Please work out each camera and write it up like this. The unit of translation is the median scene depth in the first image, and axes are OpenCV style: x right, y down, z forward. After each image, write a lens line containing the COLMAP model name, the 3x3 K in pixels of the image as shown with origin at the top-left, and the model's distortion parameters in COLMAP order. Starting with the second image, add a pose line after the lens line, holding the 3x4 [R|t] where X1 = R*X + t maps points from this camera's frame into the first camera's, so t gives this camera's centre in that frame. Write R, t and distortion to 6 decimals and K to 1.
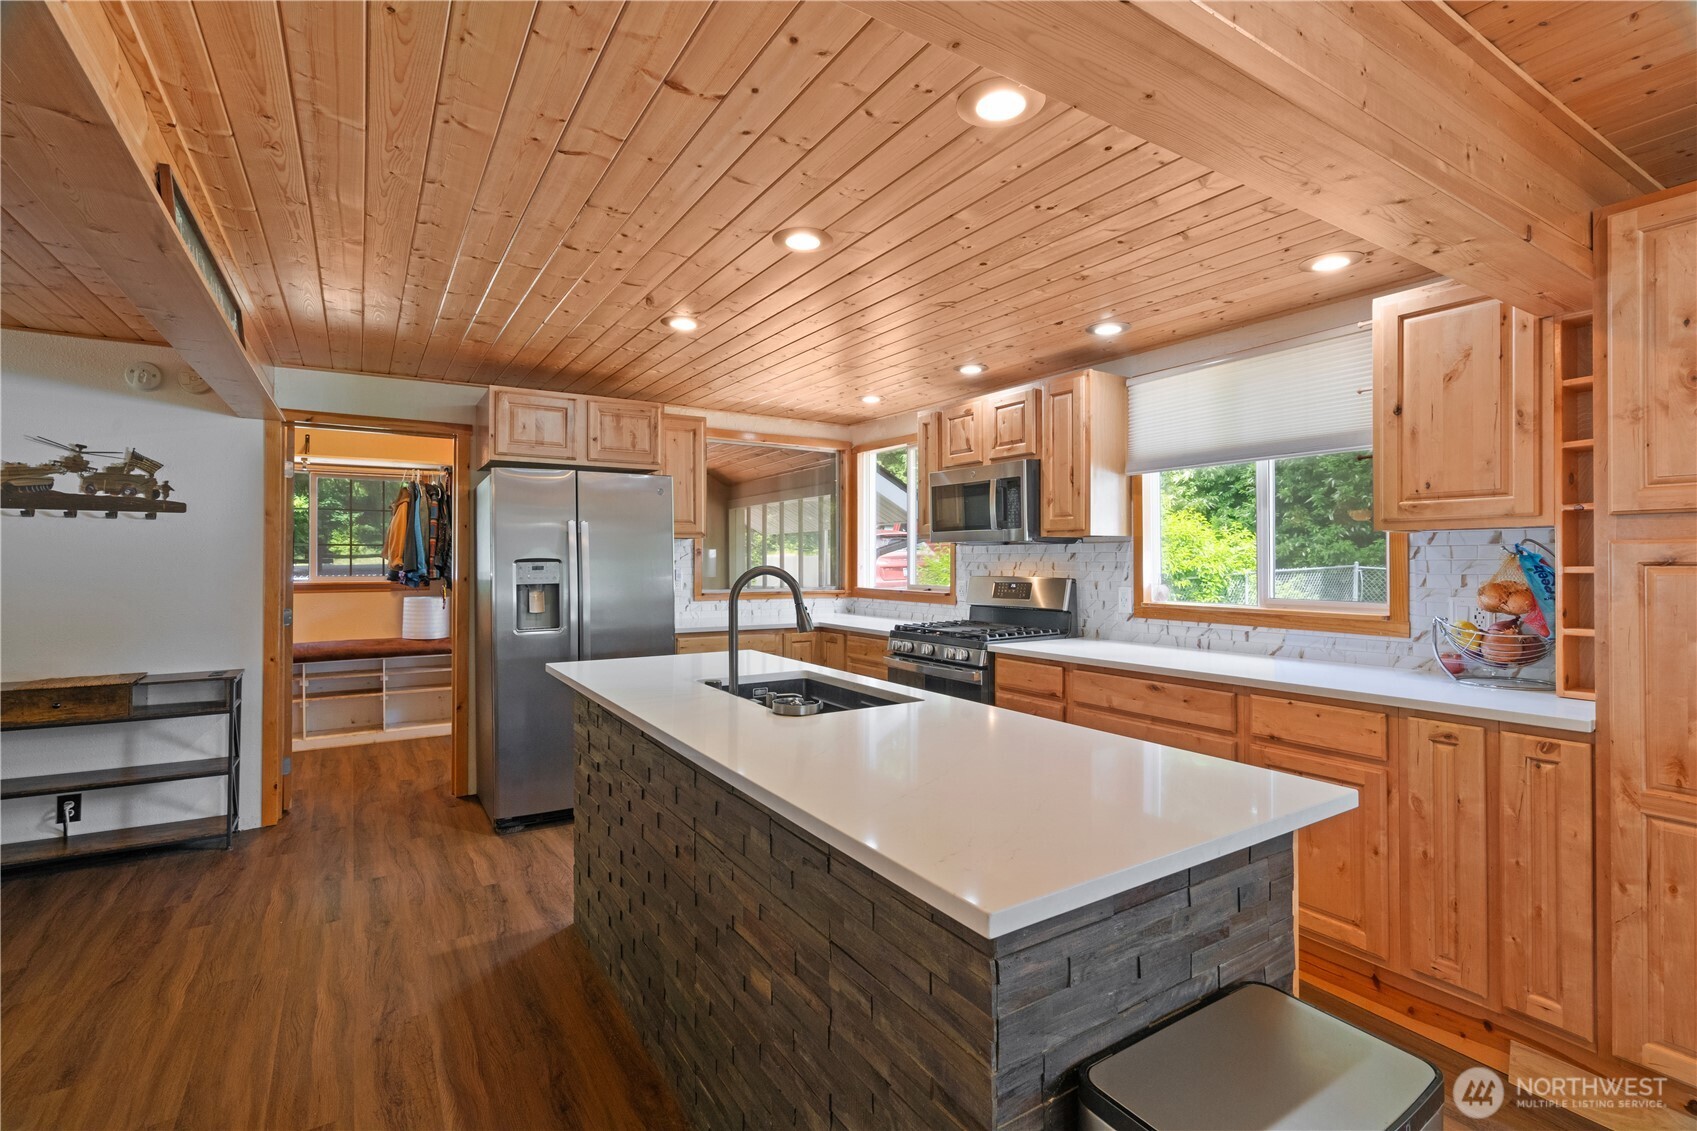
lens RADIAL K [[777.6, 0, 846.6], [0, 777.6, 561.4], [0, 0, 1]] dist [-0.004839, 0.000364]
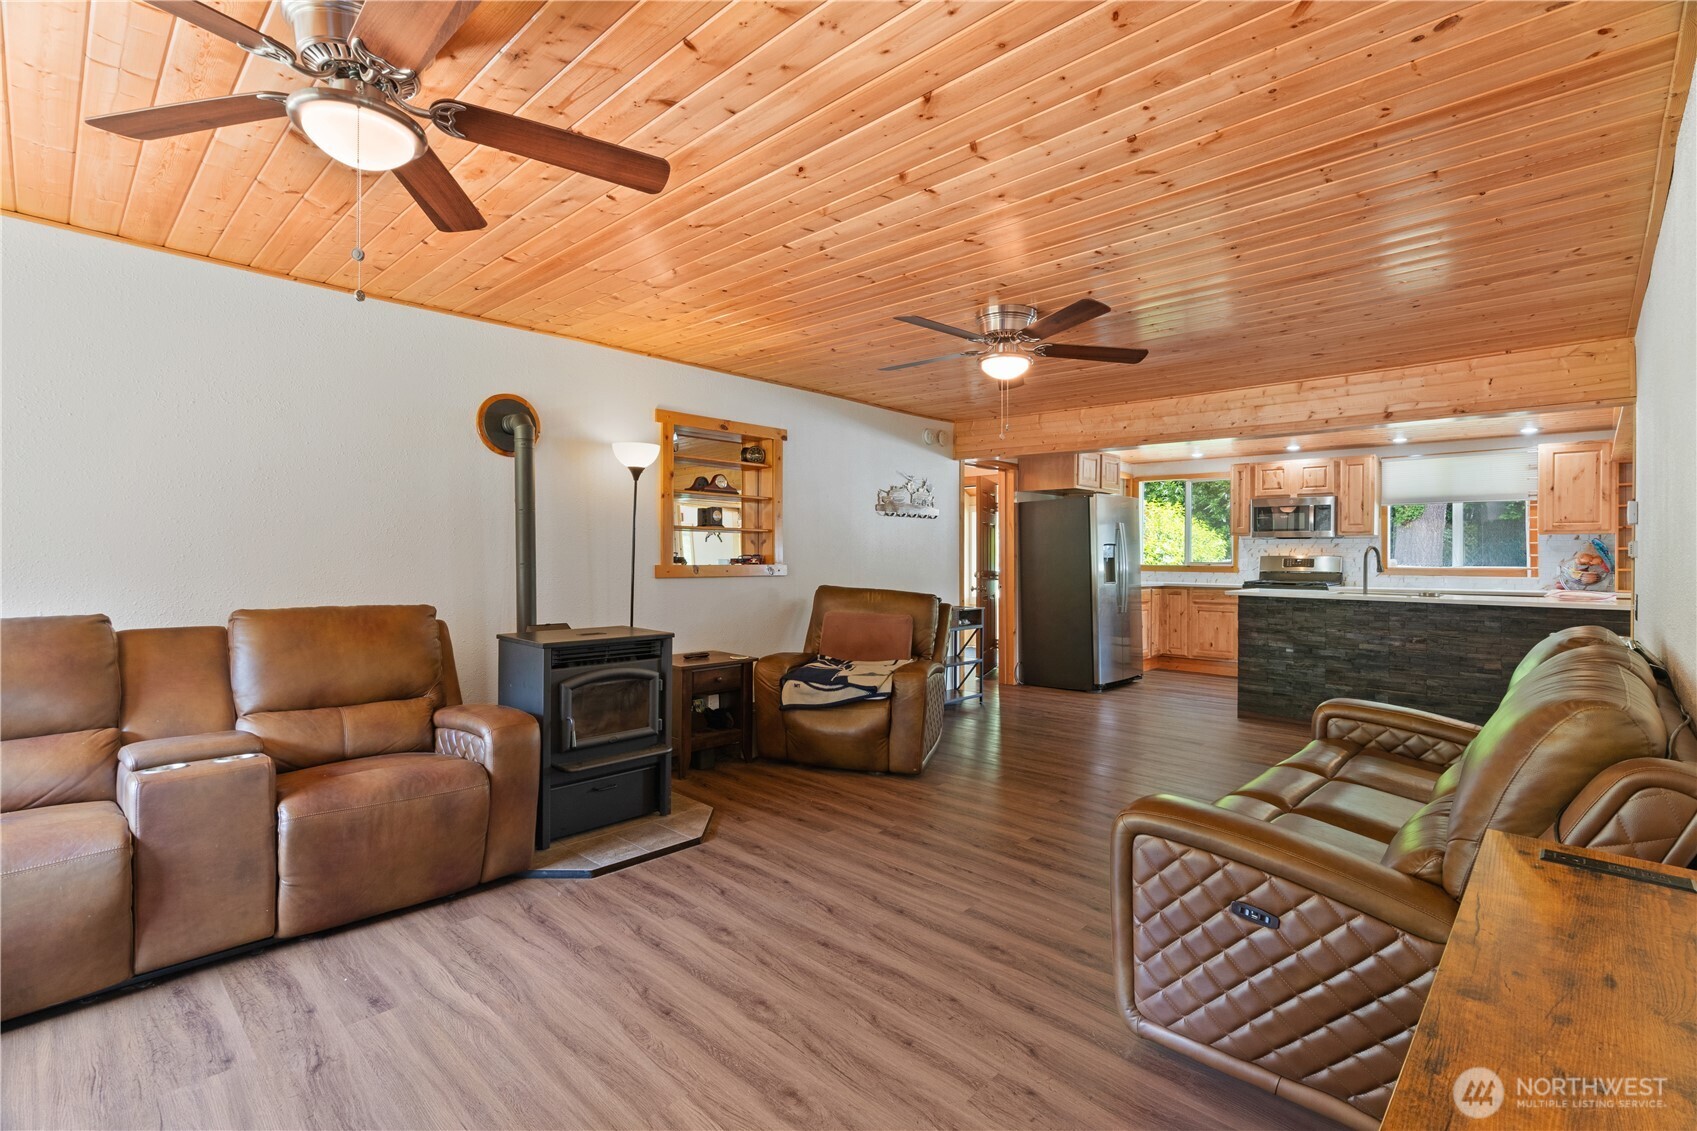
lens RADIAL K [[777.6, 0, 840.7], [0, 777.6, 559.5], [0, 0, 1]] dist [-0.004839, 0.000364]
pose [[0.969011, 0.005604, 0.246953, -1.760222], [-0.005600, 0.999984, -0.000717, 0.047088], [-0.246953, -0.000688, 0.969027, -0.734656]]
